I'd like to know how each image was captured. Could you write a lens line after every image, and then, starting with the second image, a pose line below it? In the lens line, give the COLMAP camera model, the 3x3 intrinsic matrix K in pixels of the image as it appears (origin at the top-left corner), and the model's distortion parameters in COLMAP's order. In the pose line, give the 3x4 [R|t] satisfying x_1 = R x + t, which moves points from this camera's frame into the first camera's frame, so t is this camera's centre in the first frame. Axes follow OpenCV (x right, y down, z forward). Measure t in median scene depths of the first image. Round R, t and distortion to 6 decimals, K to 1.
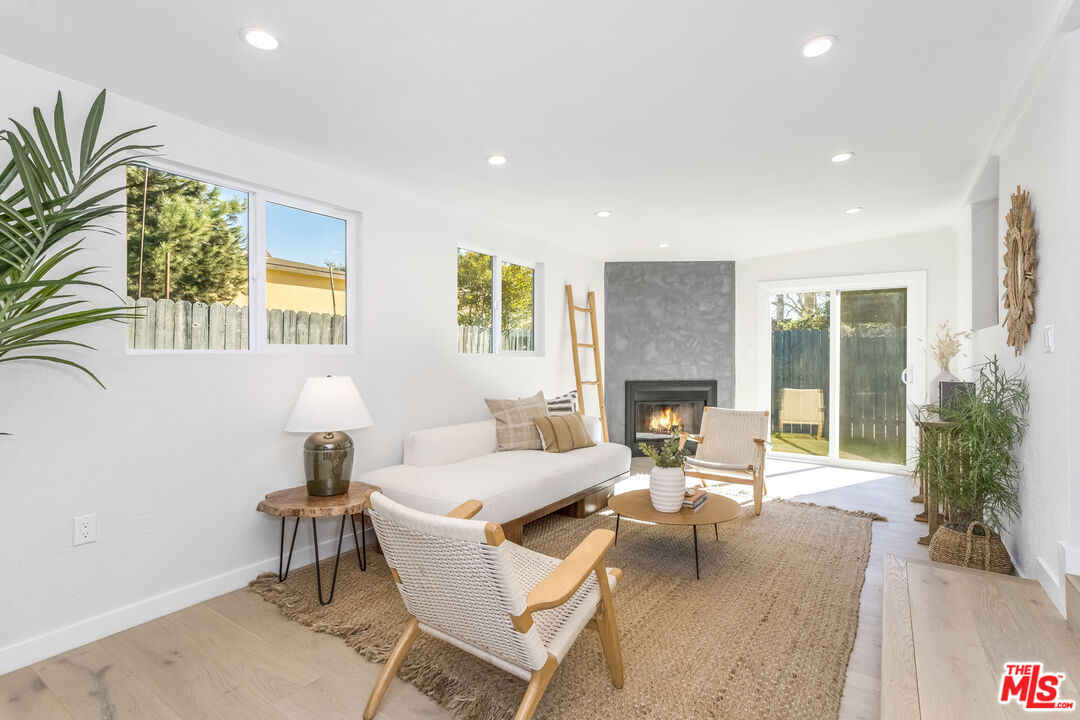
lens RADIAL K [[507.6, 0, 540.1], [0, 507.6, 355.1], [0, 0, 1]] dist [-0.009532, 0.009781]
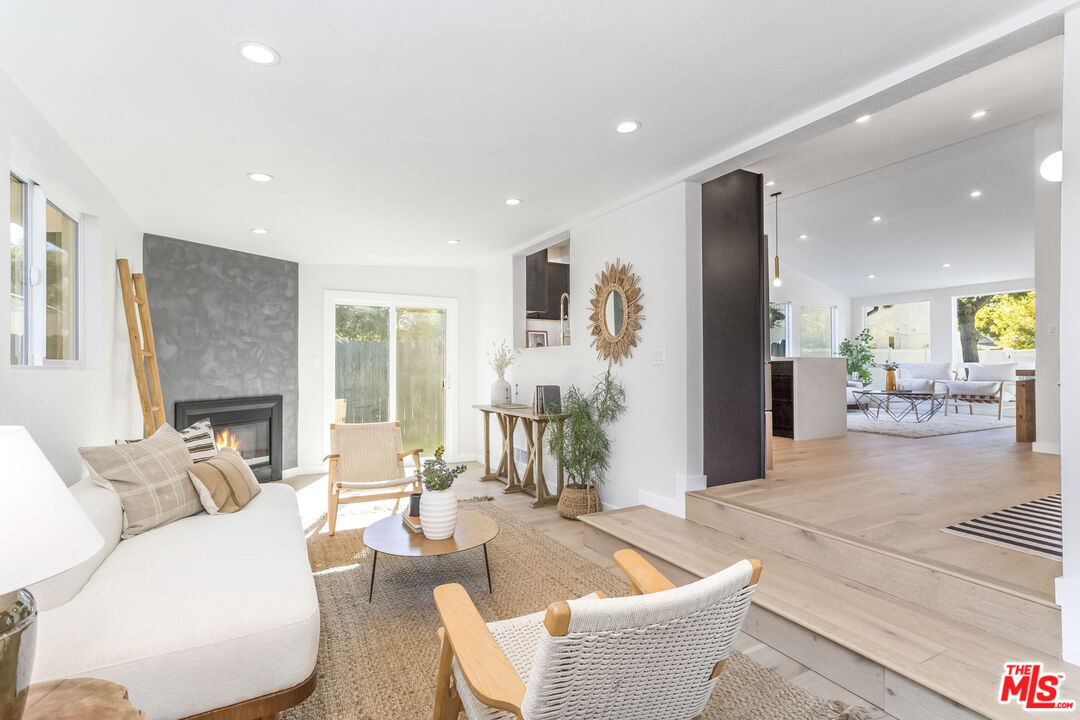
lens RADIAL K [[507.6, 0, 536.3], [0, 507.6, 364.9], [0, 0, 1]] dist [-0.009532, 0.009781]
pose [[0.477231, -0.001640, 0.878776, -0.219328], [0.002159, 0.999997, 0.000694, -0.001739], [-0.878775, 0.001566, 0.477234, 0.192569]]
